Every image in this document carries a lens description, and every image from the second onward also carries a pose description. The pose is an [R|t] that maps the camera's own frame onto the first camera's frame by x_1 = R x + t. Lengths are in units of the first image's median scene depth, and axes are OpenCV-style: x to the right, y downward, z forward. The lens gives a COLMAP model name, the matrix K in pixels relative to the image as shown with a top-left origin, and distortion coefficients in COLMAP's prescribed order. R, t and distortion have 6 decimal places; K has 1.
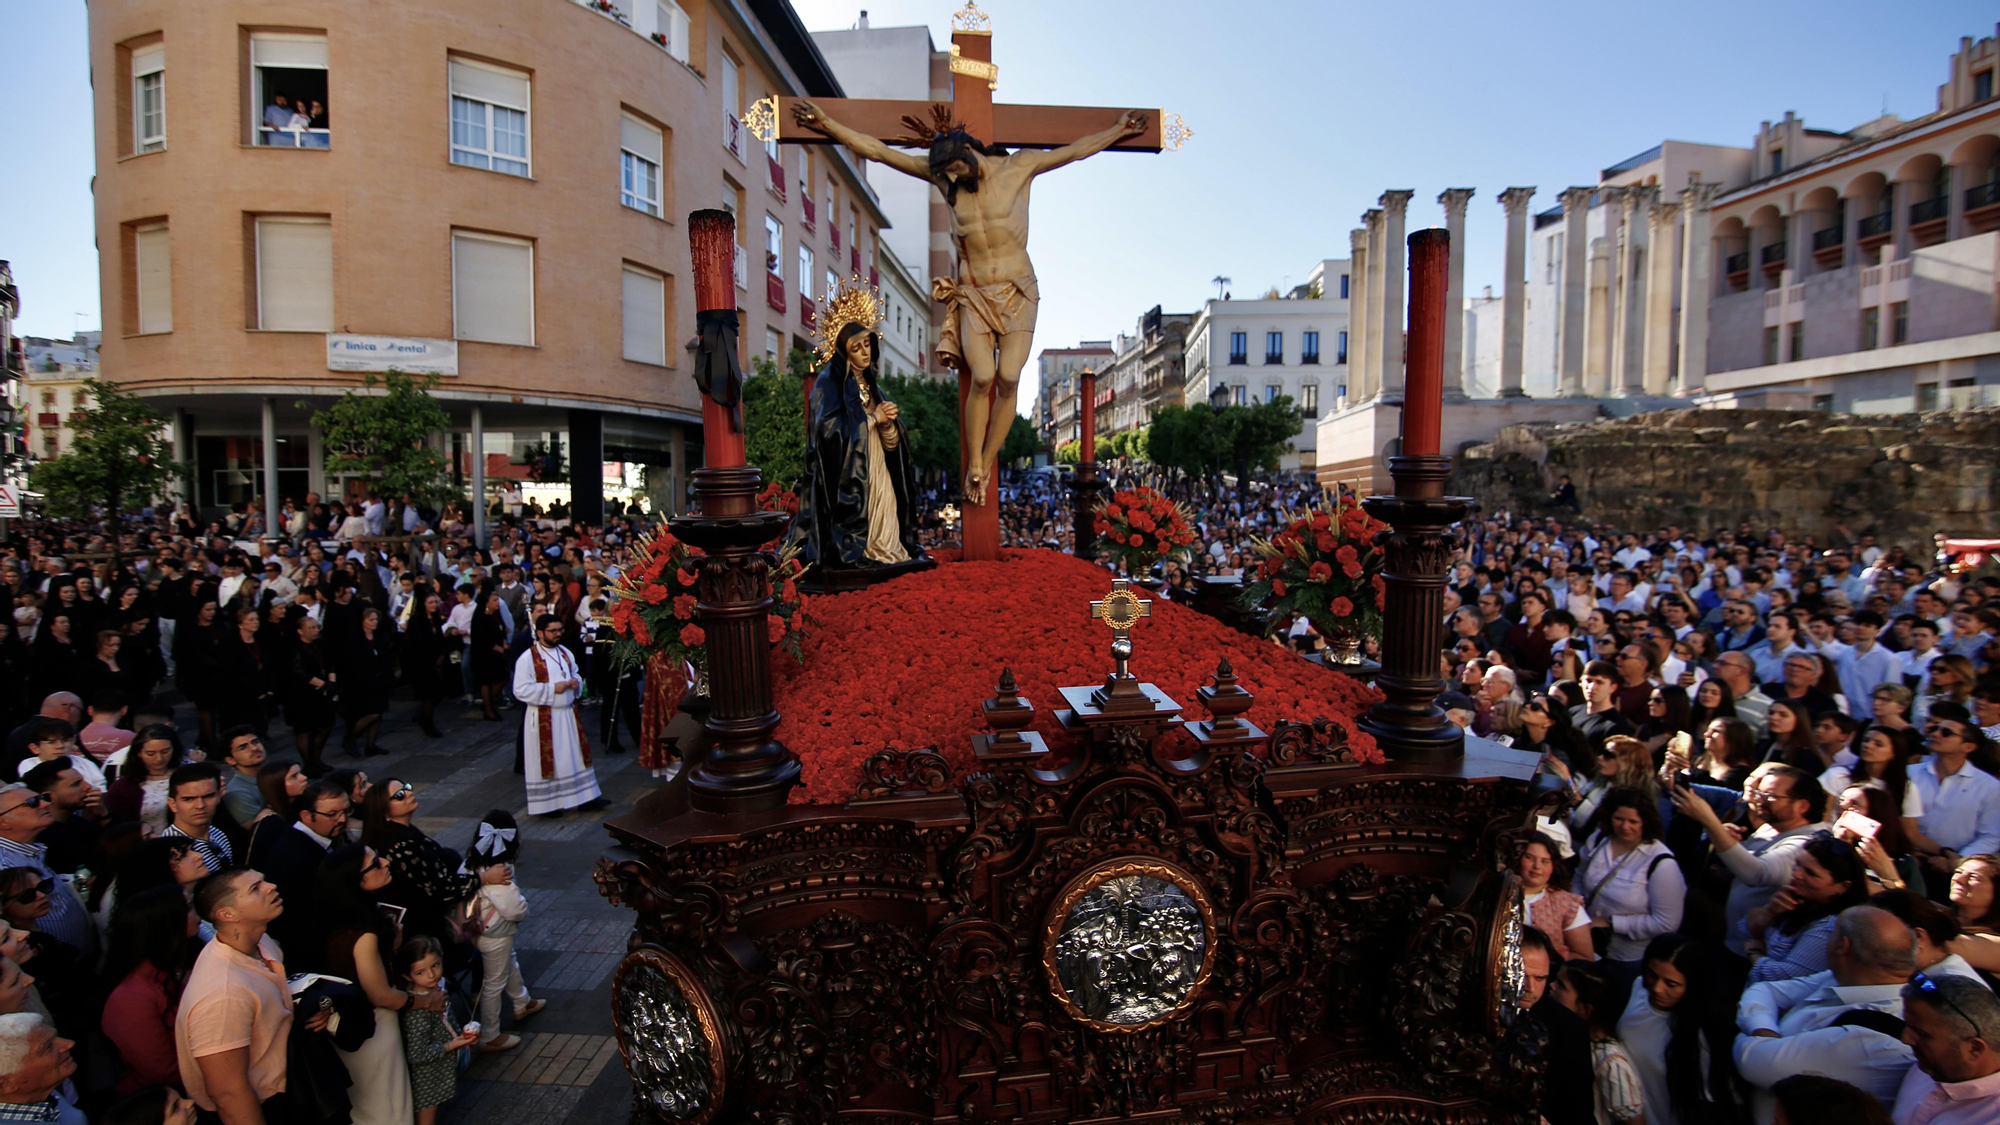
lens RADIAL K [[959.4, 0, 1016.0], [0, 959.4, 560.8], [0, 0, 1]] dist [0.002666, 0.000181]
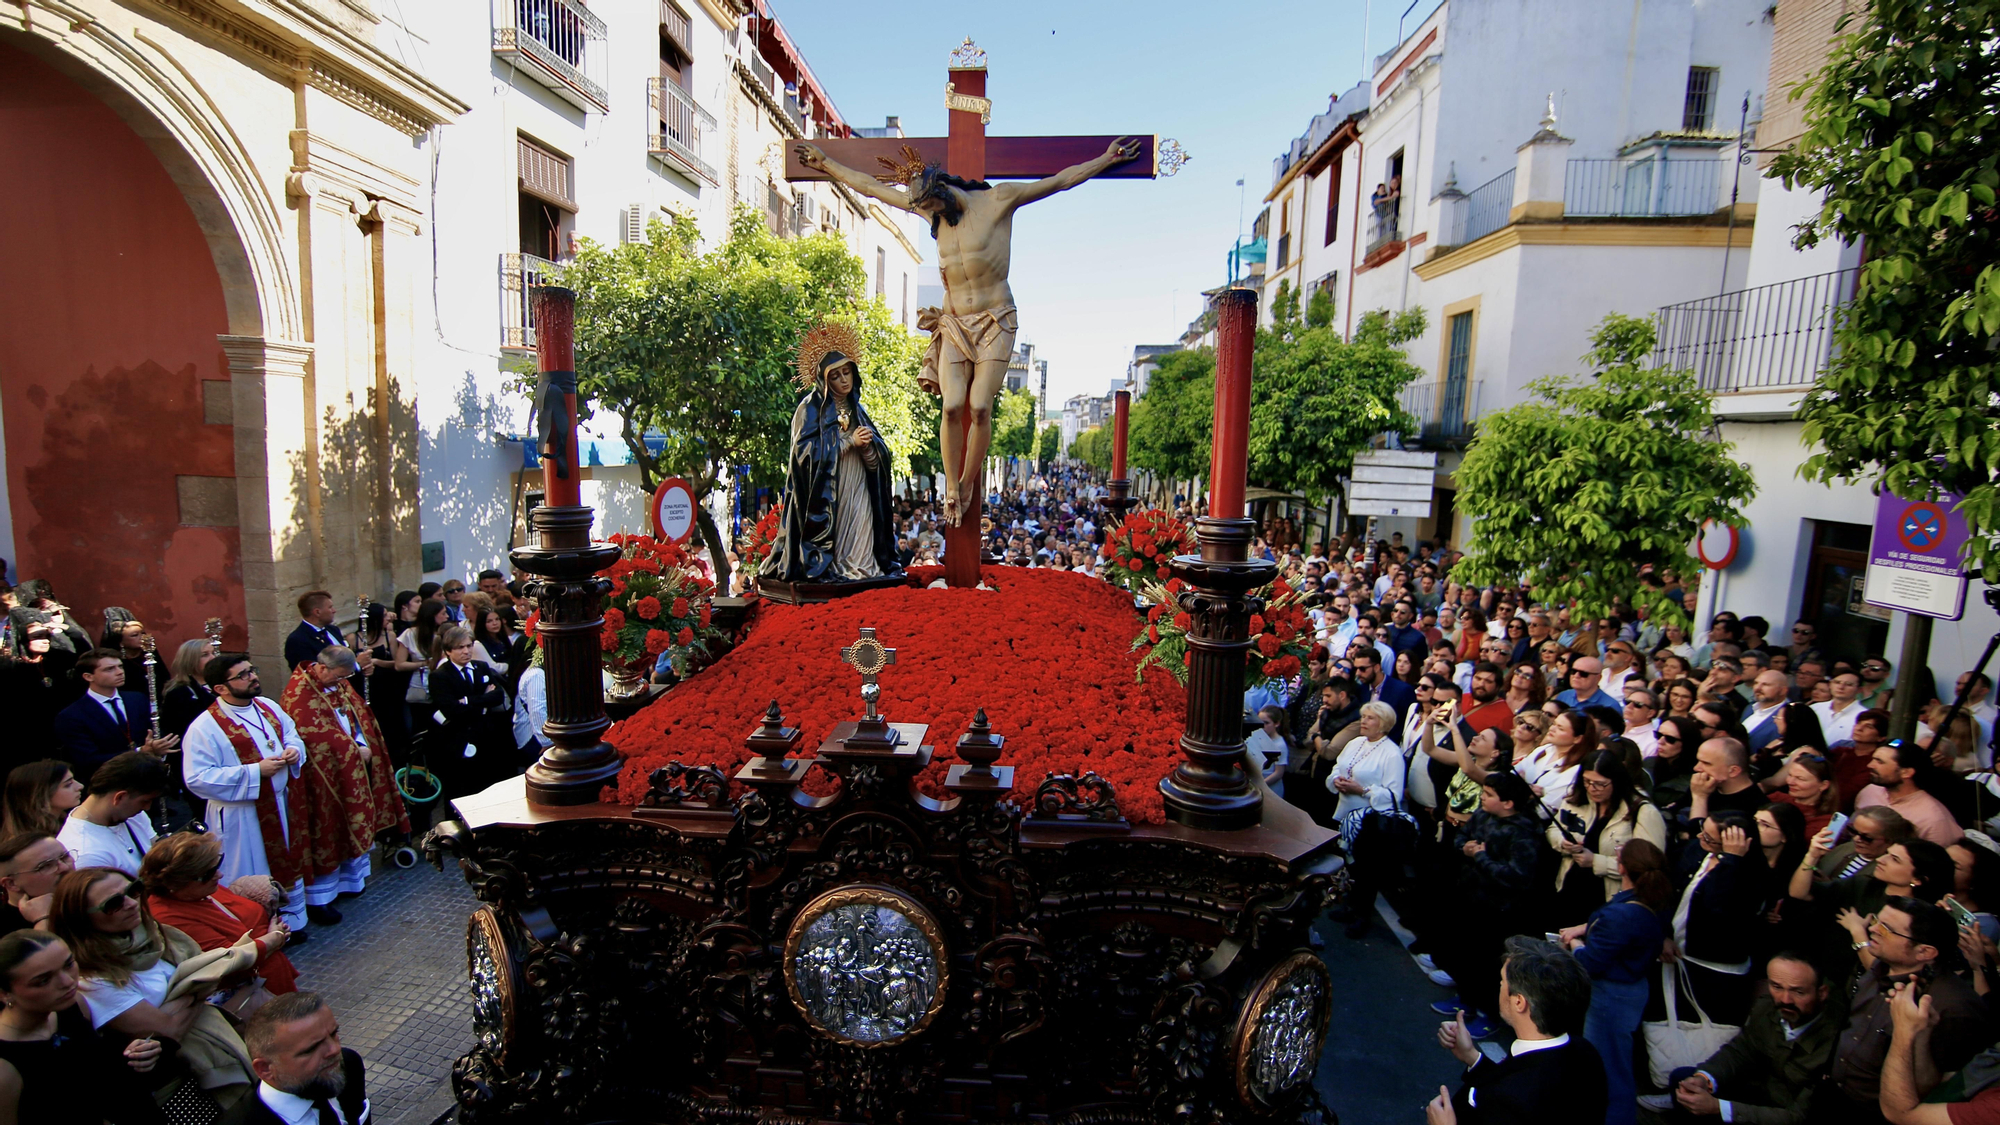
lens RADIAL K [[959.4, 0, 980.7], [0, 959.4, 569.7], [0, 0, 1]] dist [0.002666, 0.000181]
pose [[0.976255, 0.057969, -0.208725, 0.429043], [-0.054885, 0.998281, 0.020540, -0.070128], [0.209557, -0.008596, 0.977759, -0.017724]]
